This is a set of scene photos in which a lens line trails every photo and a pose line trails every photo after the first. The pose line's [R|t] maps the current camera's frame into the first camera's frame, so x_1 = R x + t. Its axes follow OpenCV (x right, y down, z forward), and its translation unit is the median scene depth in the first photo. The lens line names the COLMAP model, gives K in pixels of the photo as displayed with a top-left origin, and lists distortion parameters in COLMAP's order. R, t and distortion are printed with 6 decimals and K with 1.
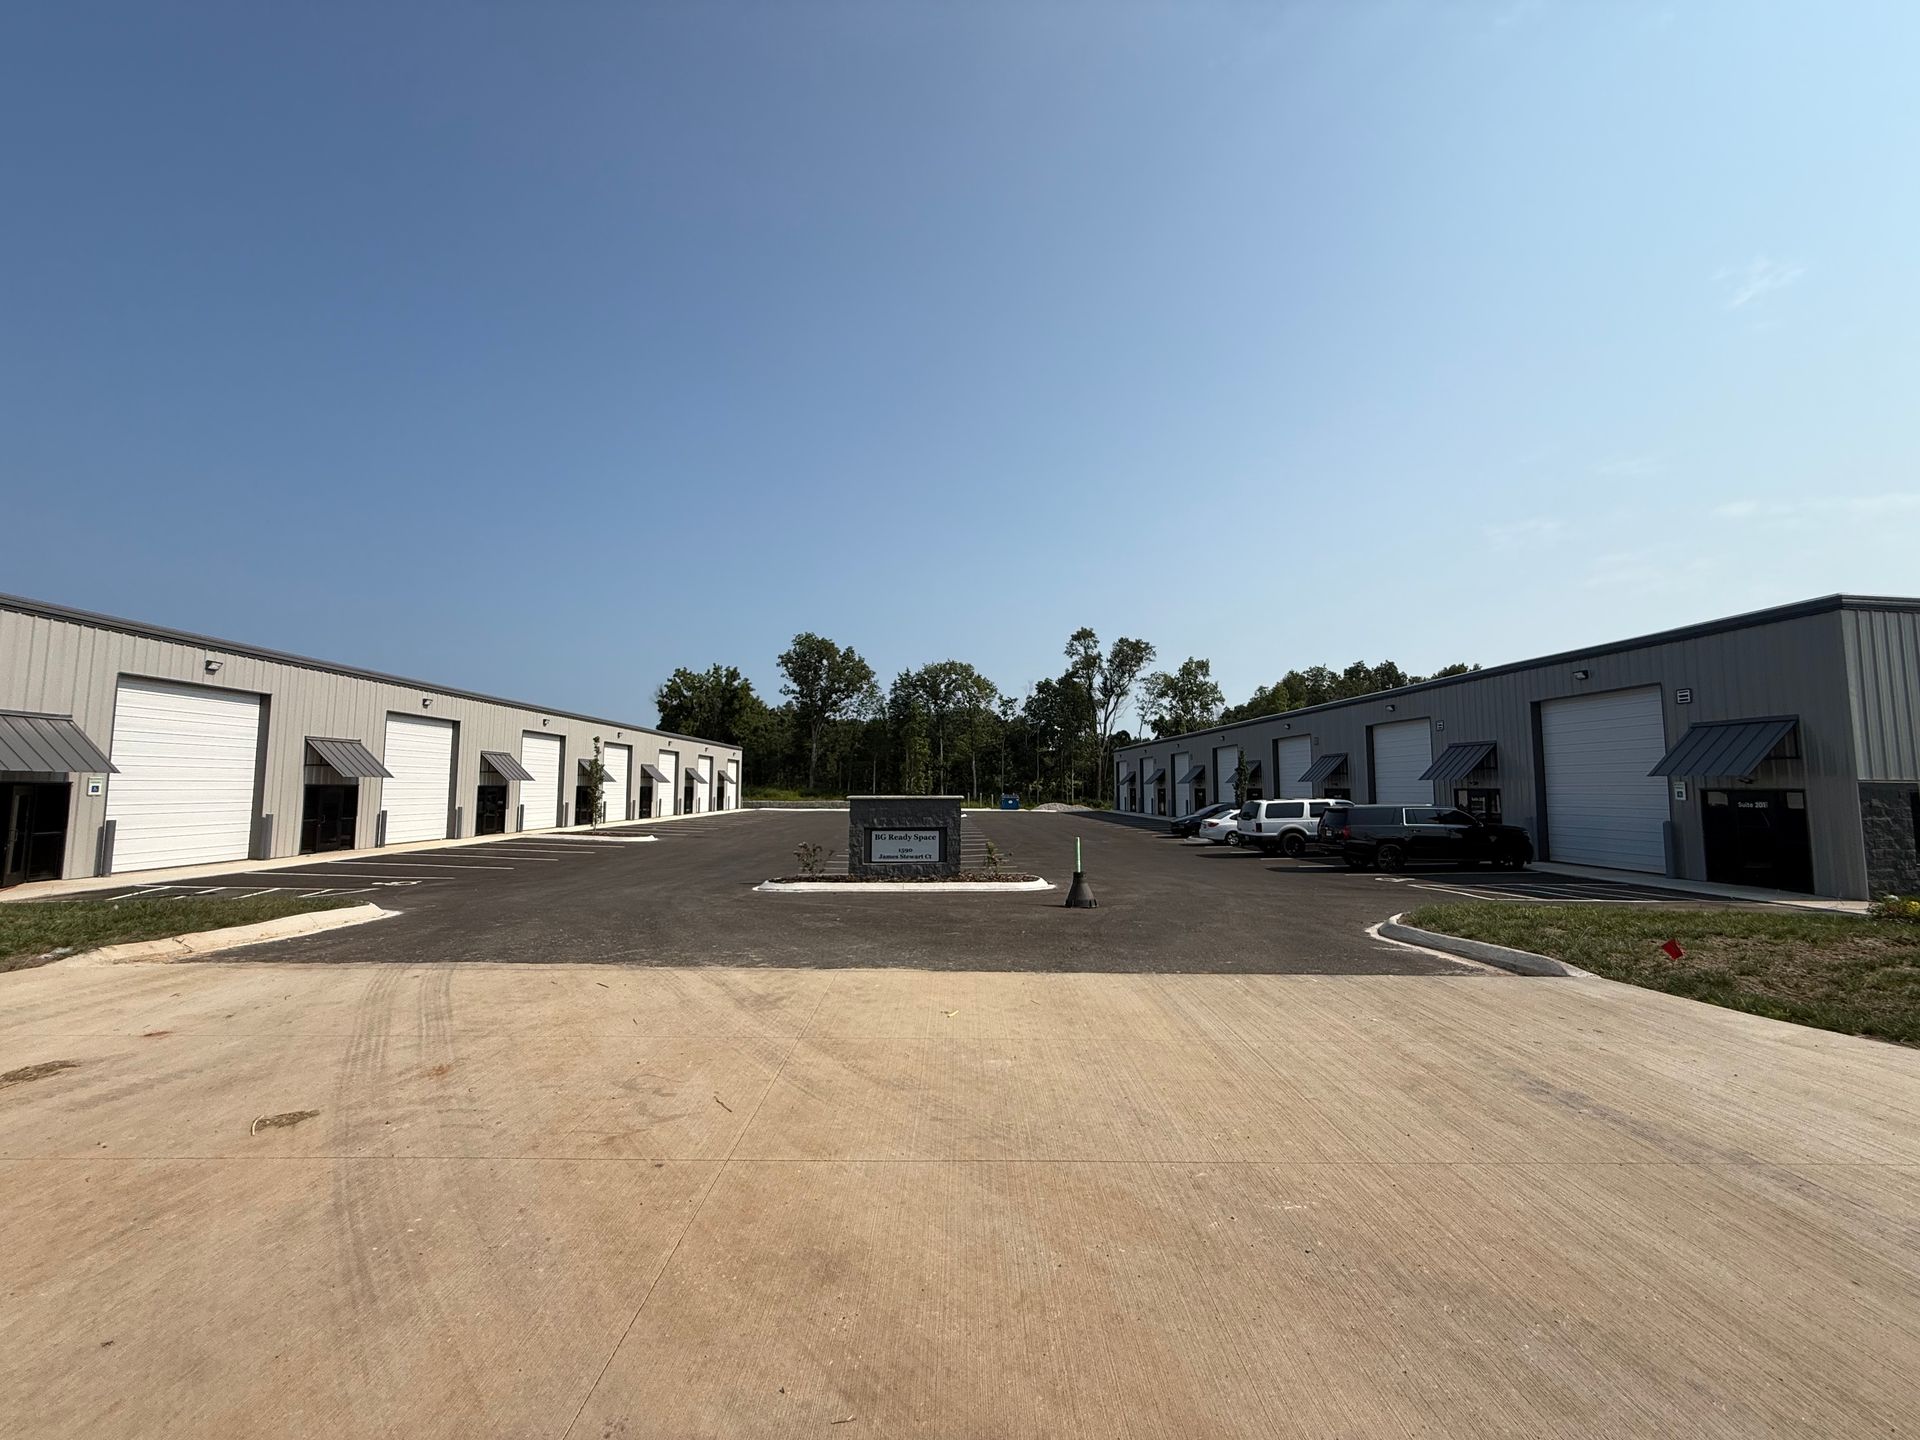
lens RADIAL K [[769.9, 0, 951.0], [0, 769.9, 703.7], [0, 0, 1]] dist [0.001839, 0.000409]
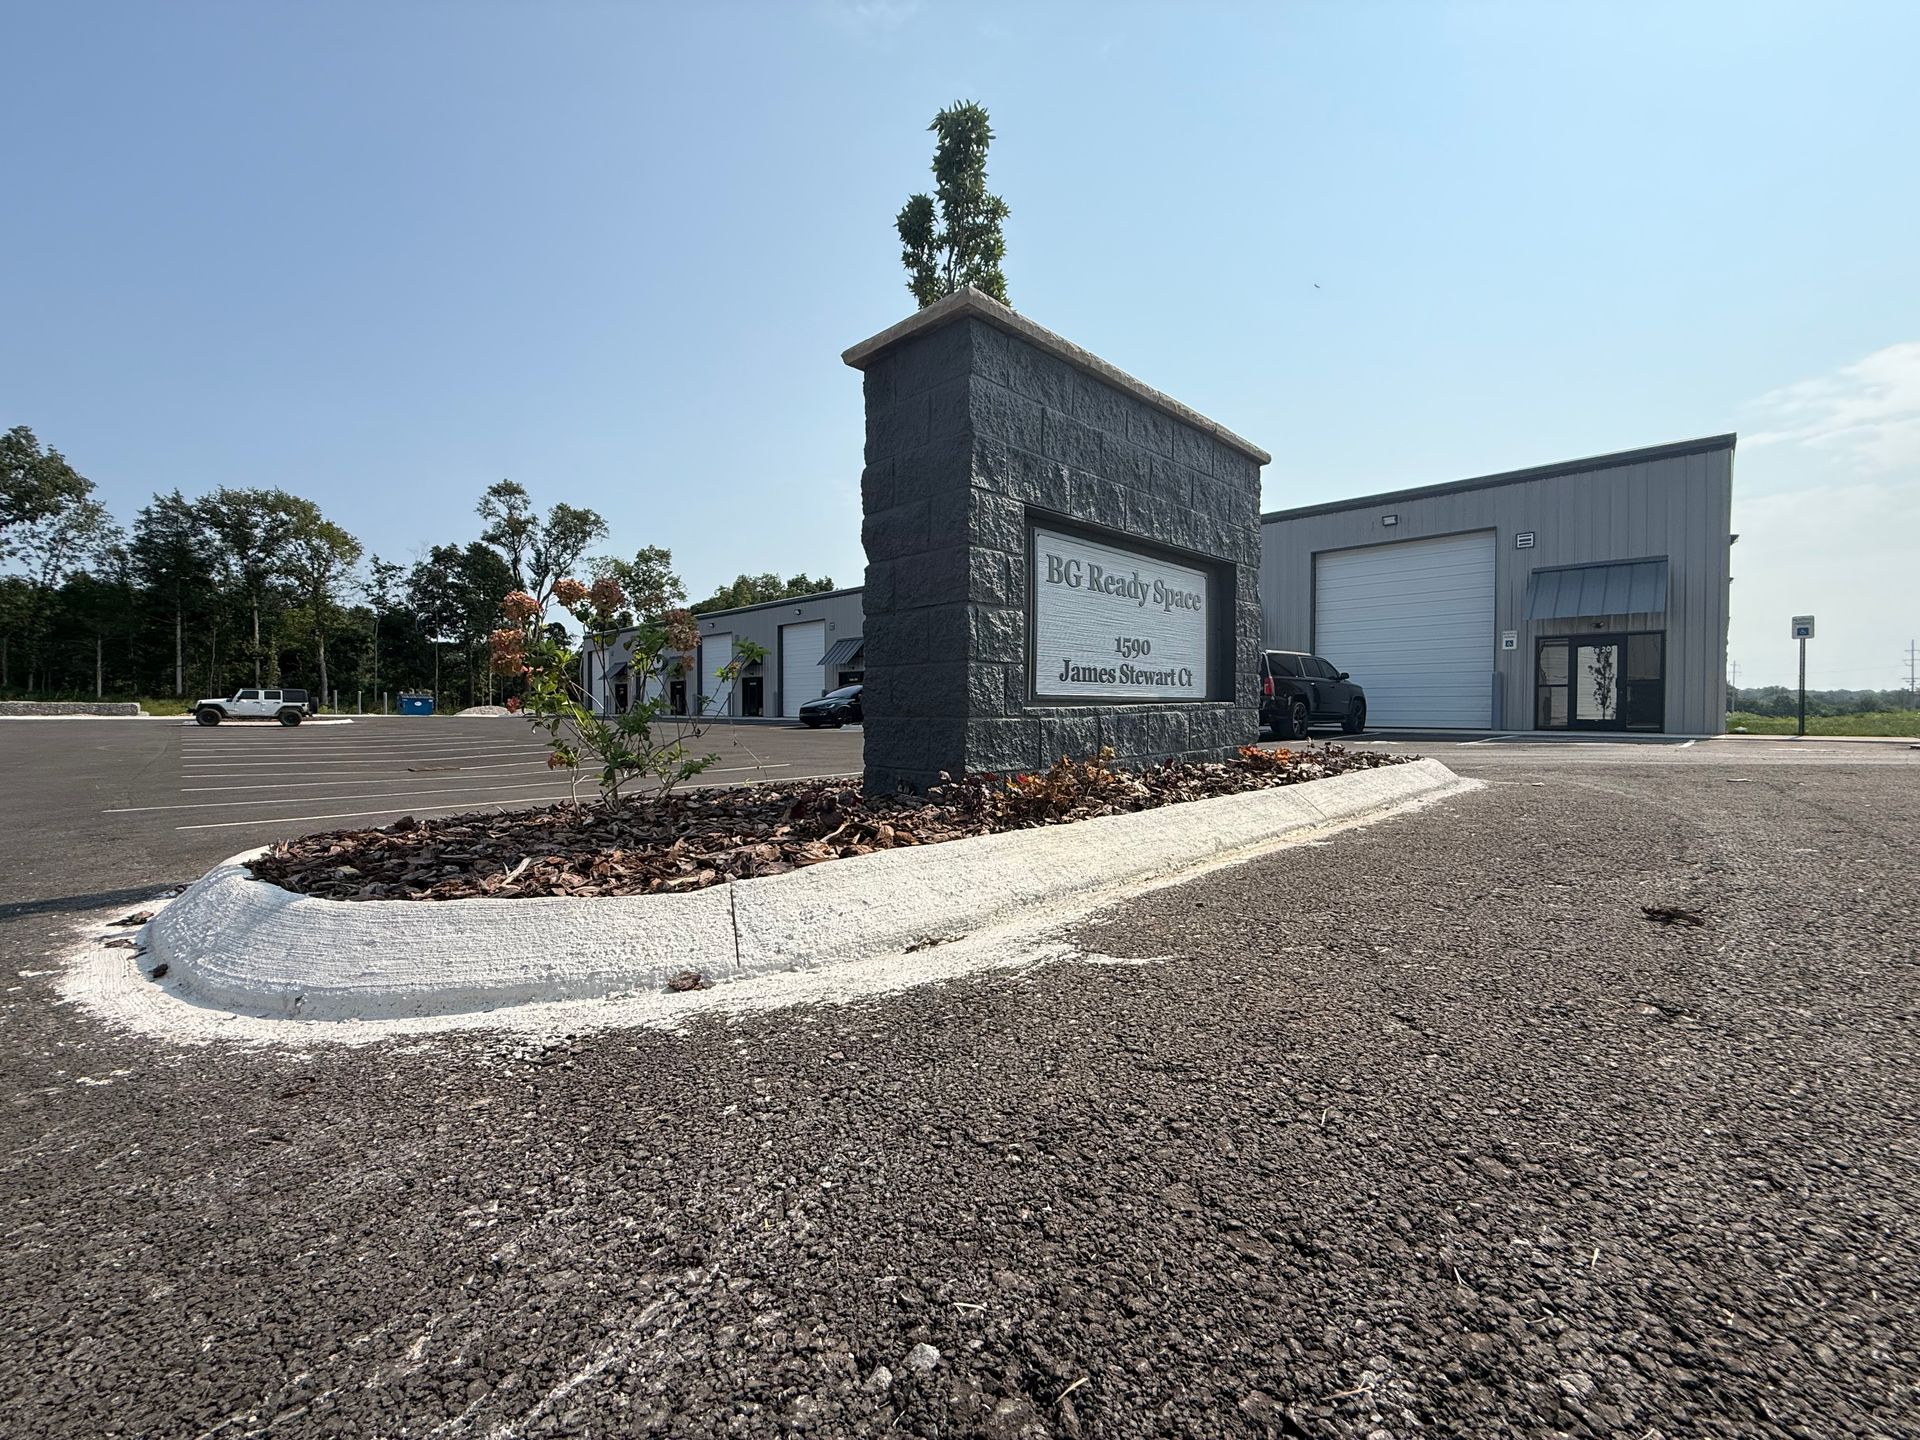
lens RADIAL K [[769.9, 0, 942.4], [0, 769.9, 715.1], [0, 0, 1]] dist [0.001839, 0.000409]
pose [[0.724139, -0.005491, 0.689632, -0.040673], [-0.075124, 0.993390, 0.086793, 0.031812], [-0.685550, -0.114658, 0.718940, 0.143049]]
